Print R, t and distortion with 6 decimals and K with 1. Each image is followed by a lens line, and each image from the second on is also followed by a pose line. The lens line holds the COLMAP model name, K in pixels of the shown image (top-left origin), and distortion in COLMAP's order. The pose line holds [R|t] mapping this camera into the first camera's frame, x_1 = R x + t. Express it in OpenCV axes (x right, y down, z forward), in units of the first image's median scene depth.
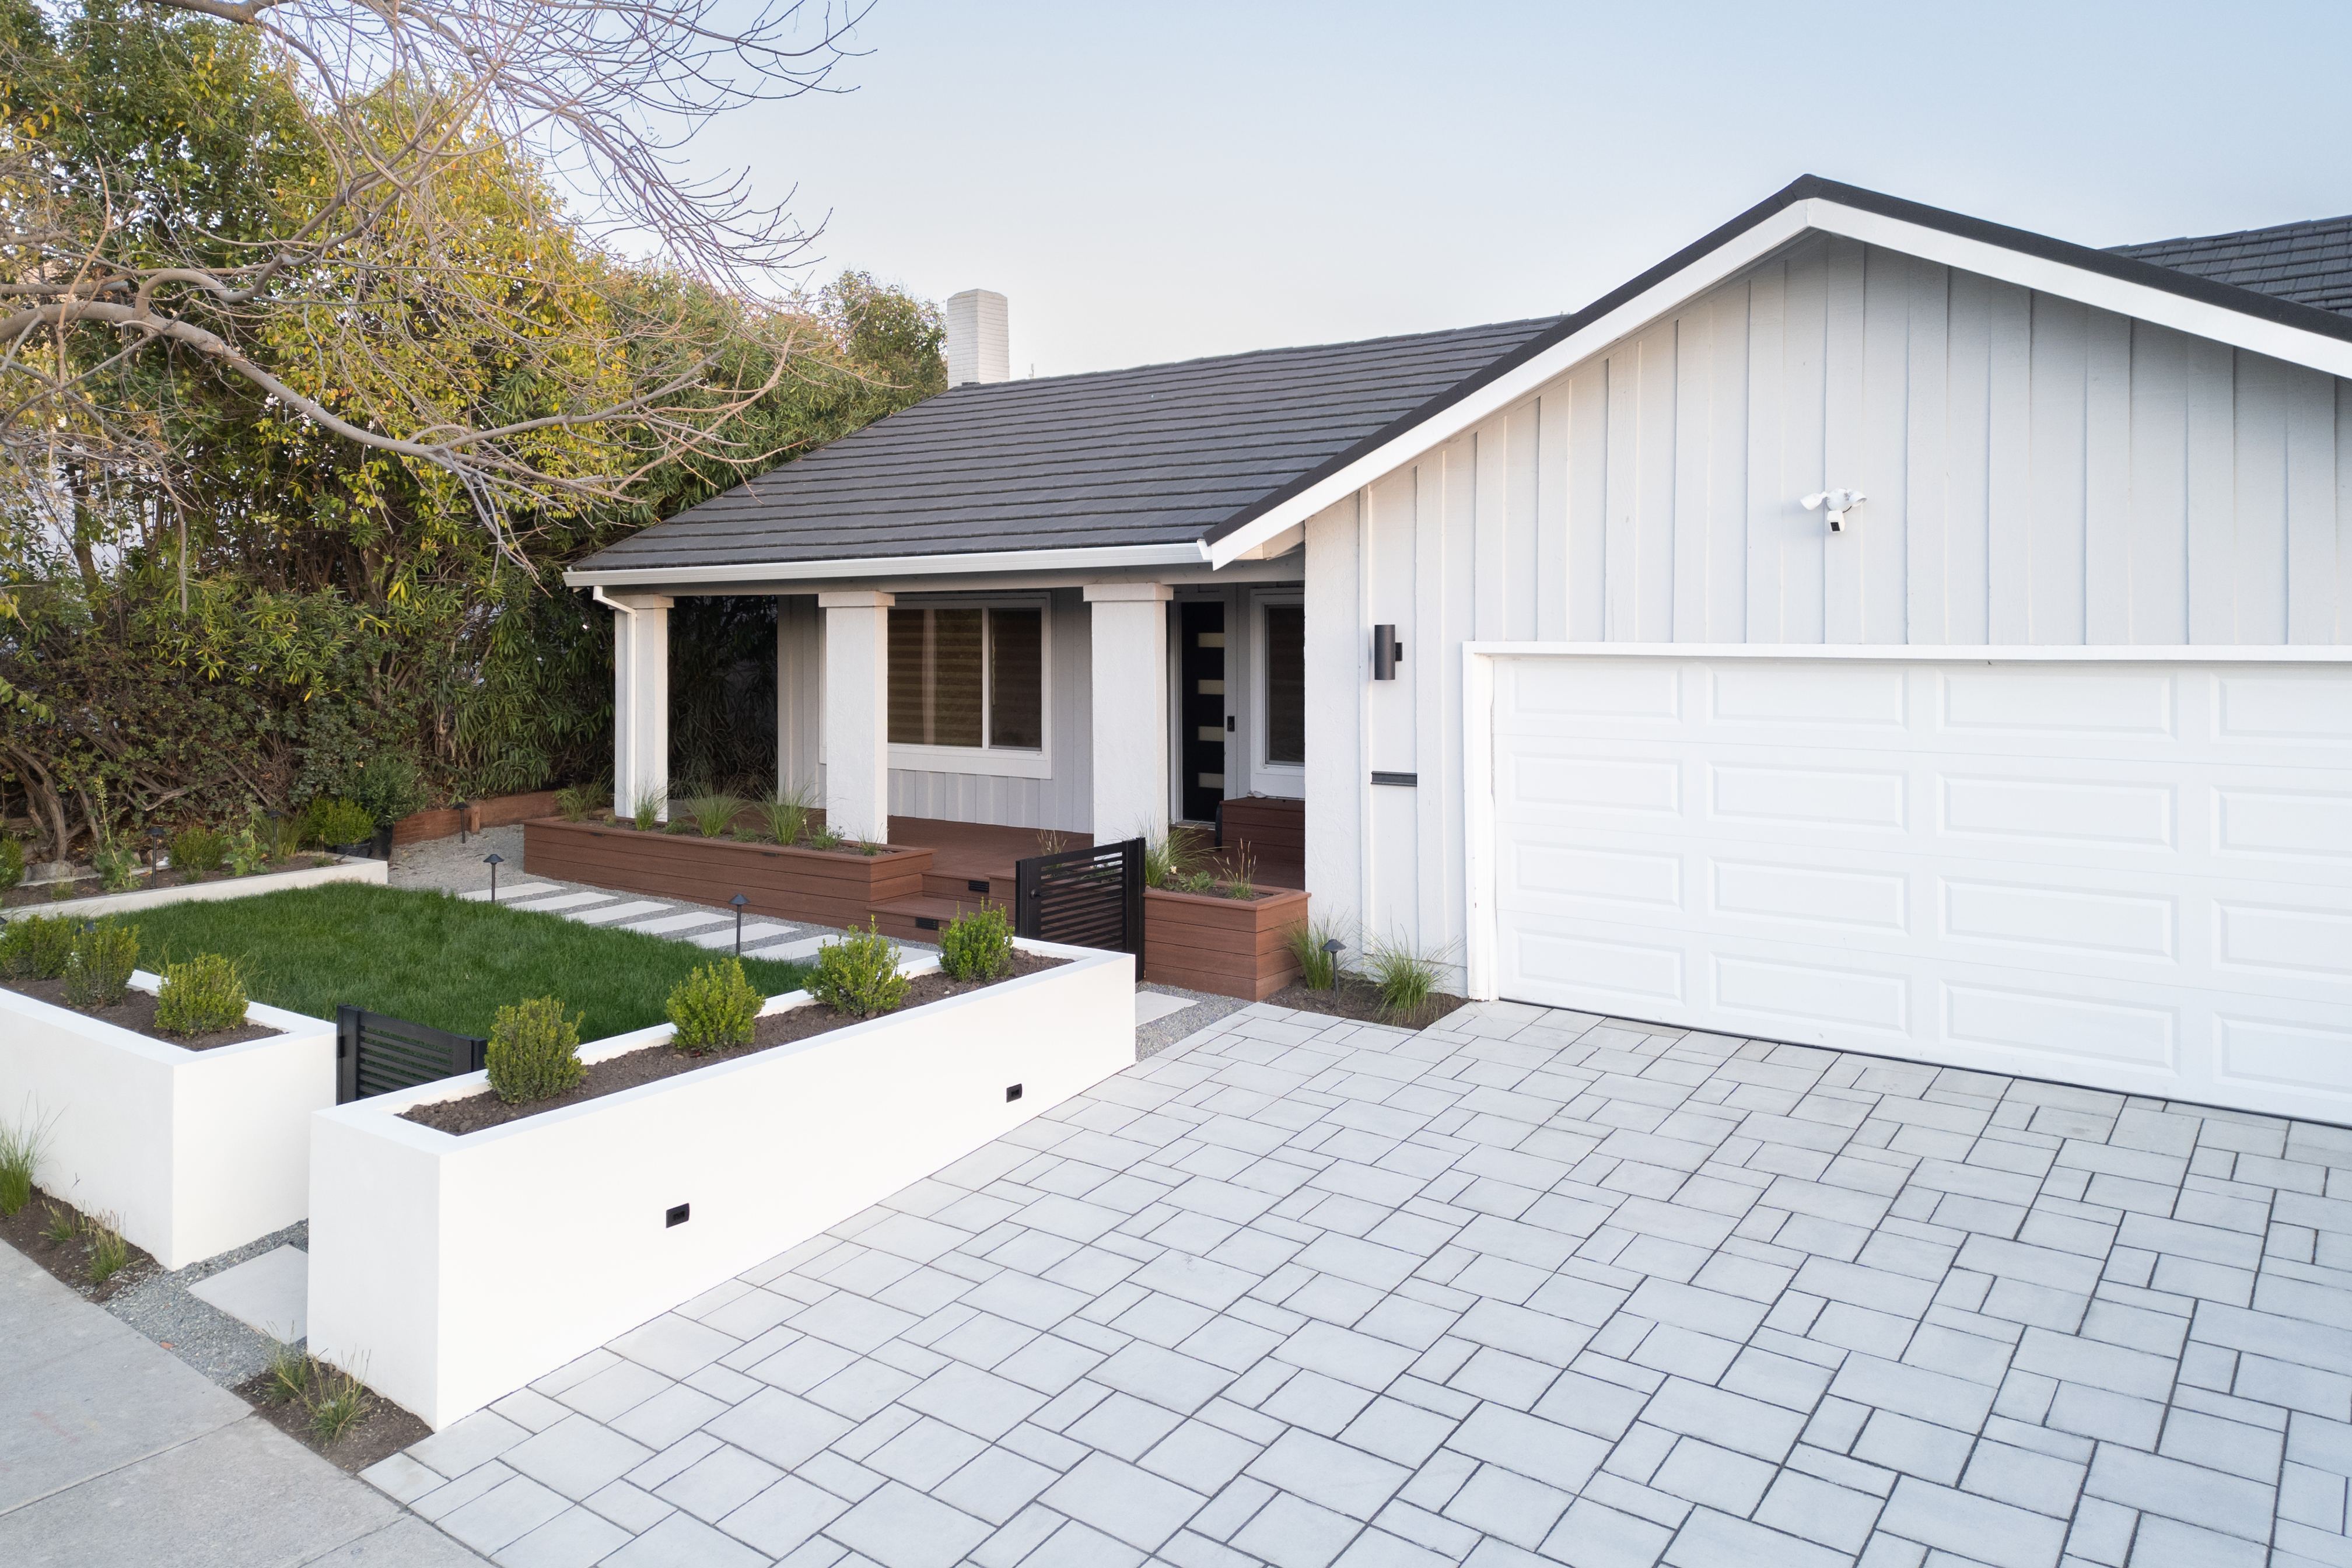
lens RADIAL K [[1677.8, 0, 1174.4], [0, 1677.8, 523.7], [0, 0, 1]] dist [0.053903, -0.042679]
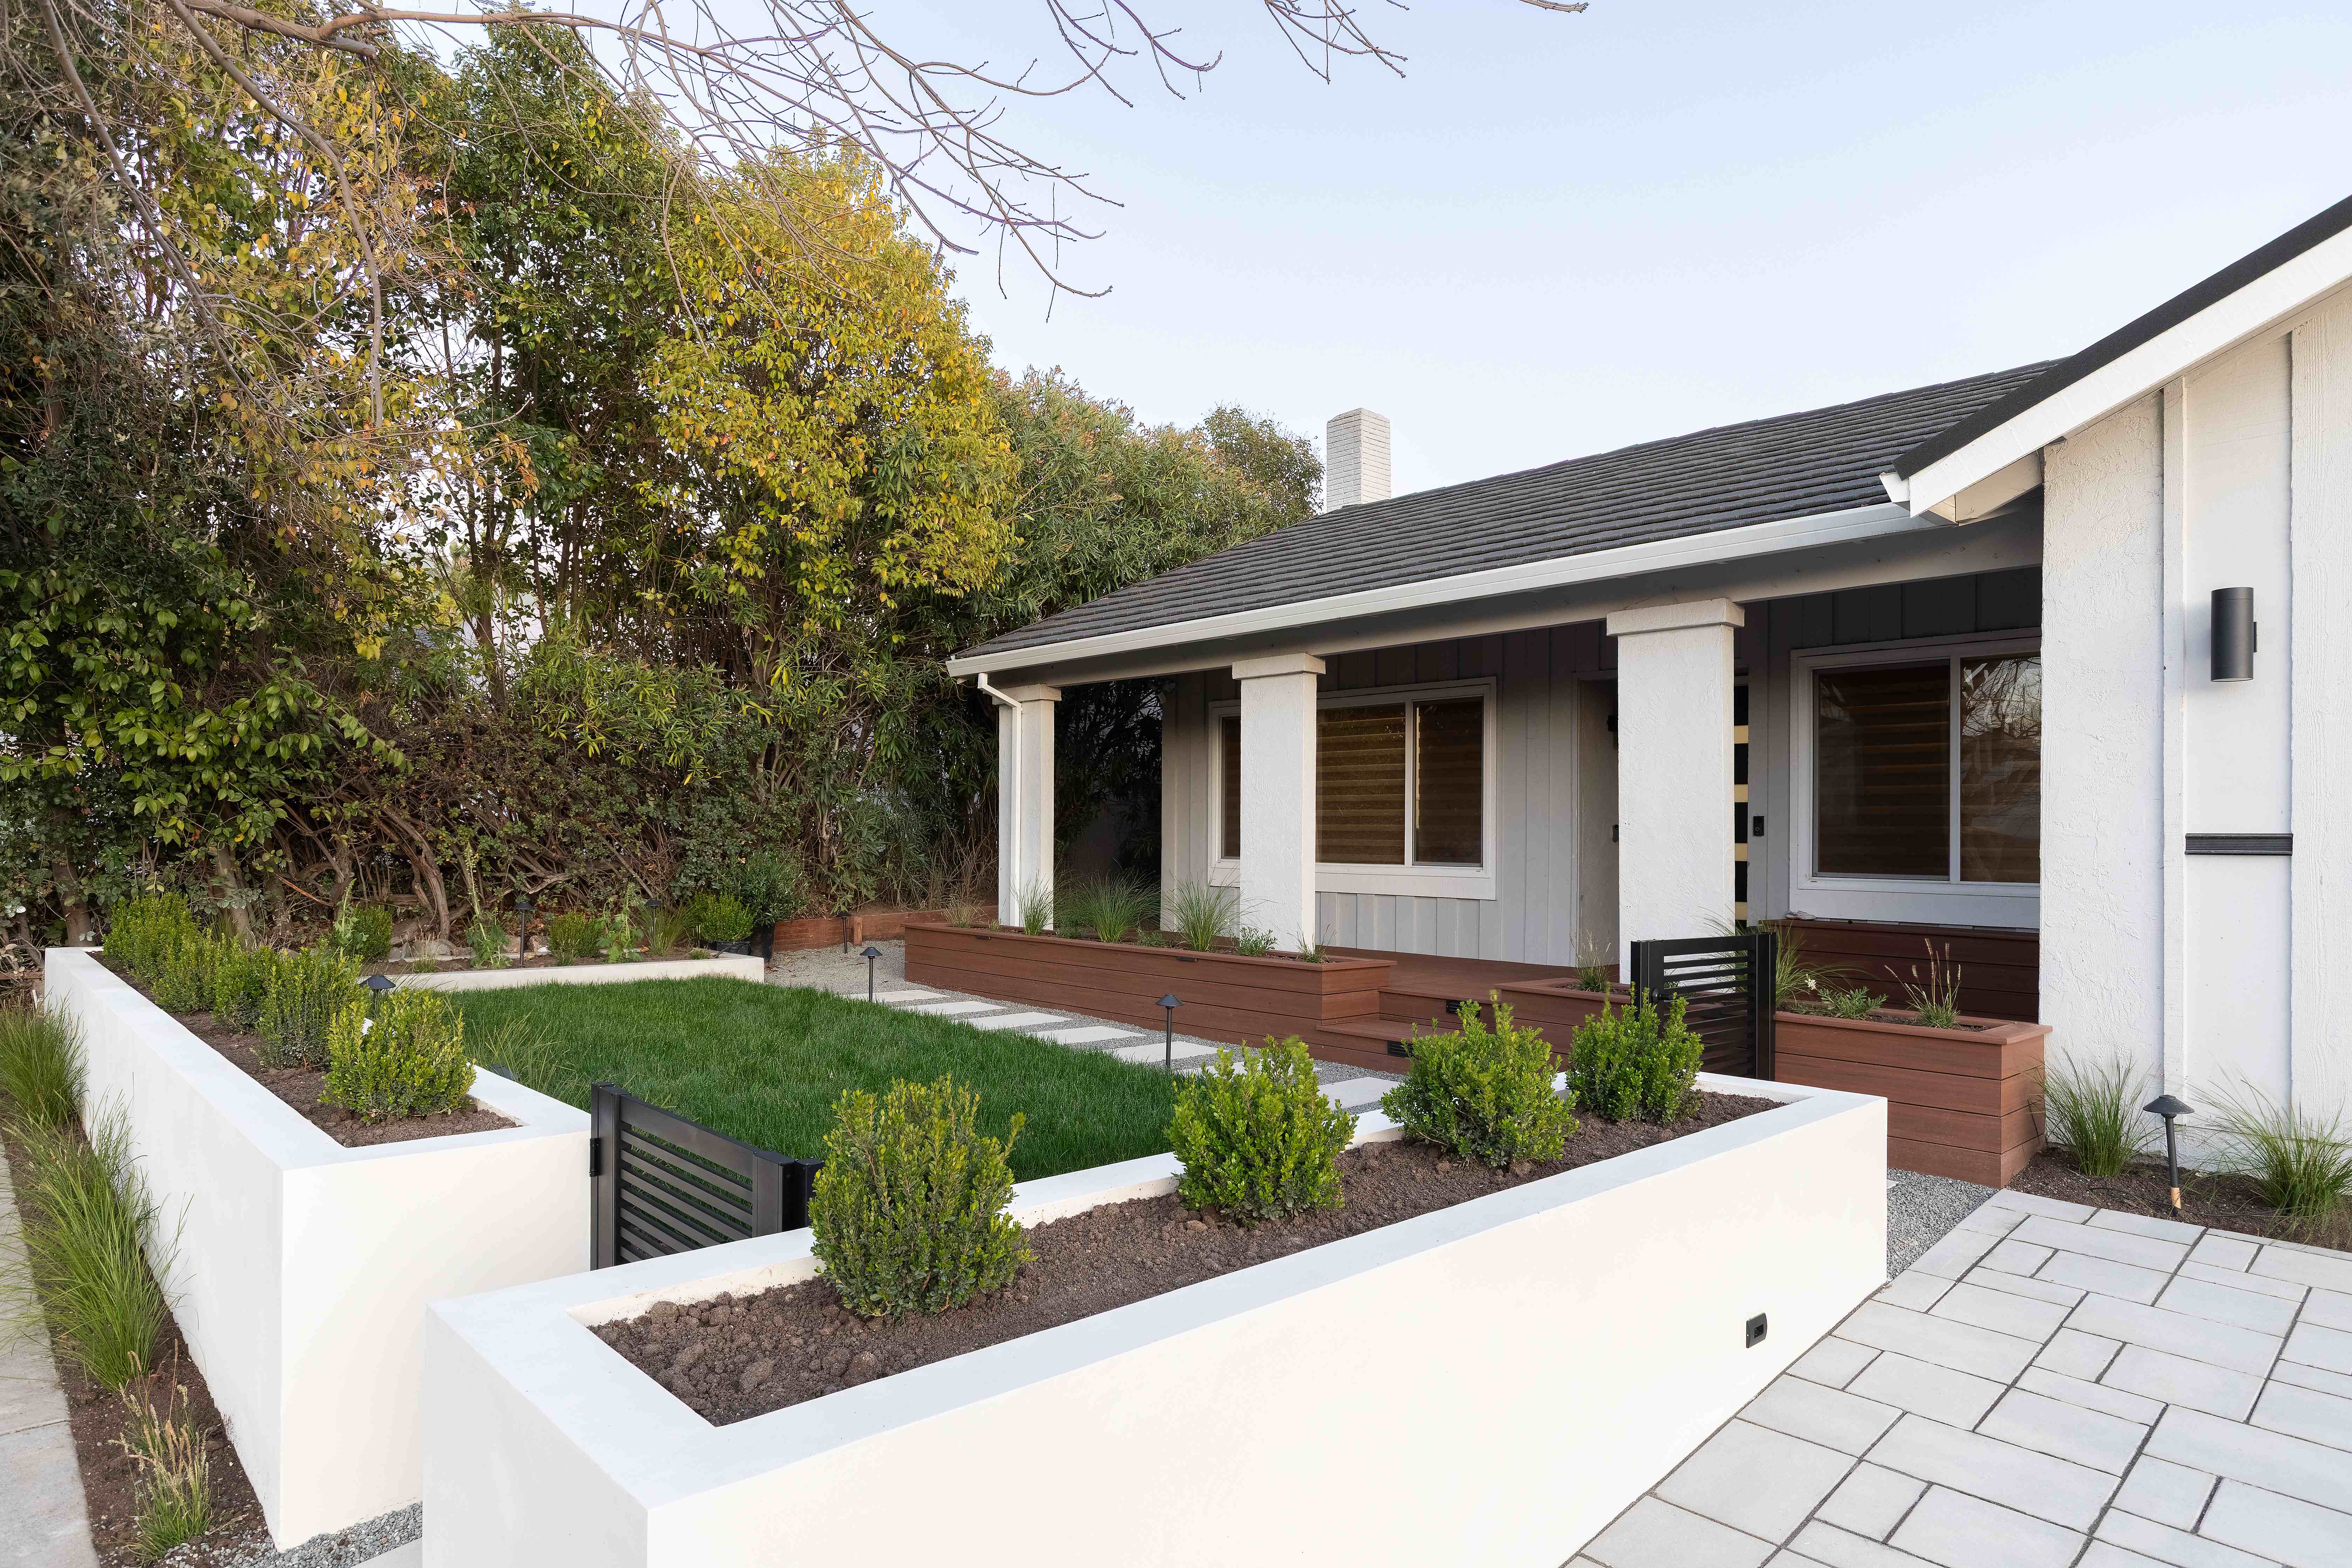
lens RADIAL K [[1367.4, 0, 1176.0], [0, 1367.4, 784.0], [0, 0, 1]] dist [0.006558, -0.003893]
pose [[0.984727, 0.016447, -0.173329, -0.149872], [-0.014684, 0.999827, 0.011450, 0.118466], [0.173487, -0.008730, 0.984797, 0.395299]]
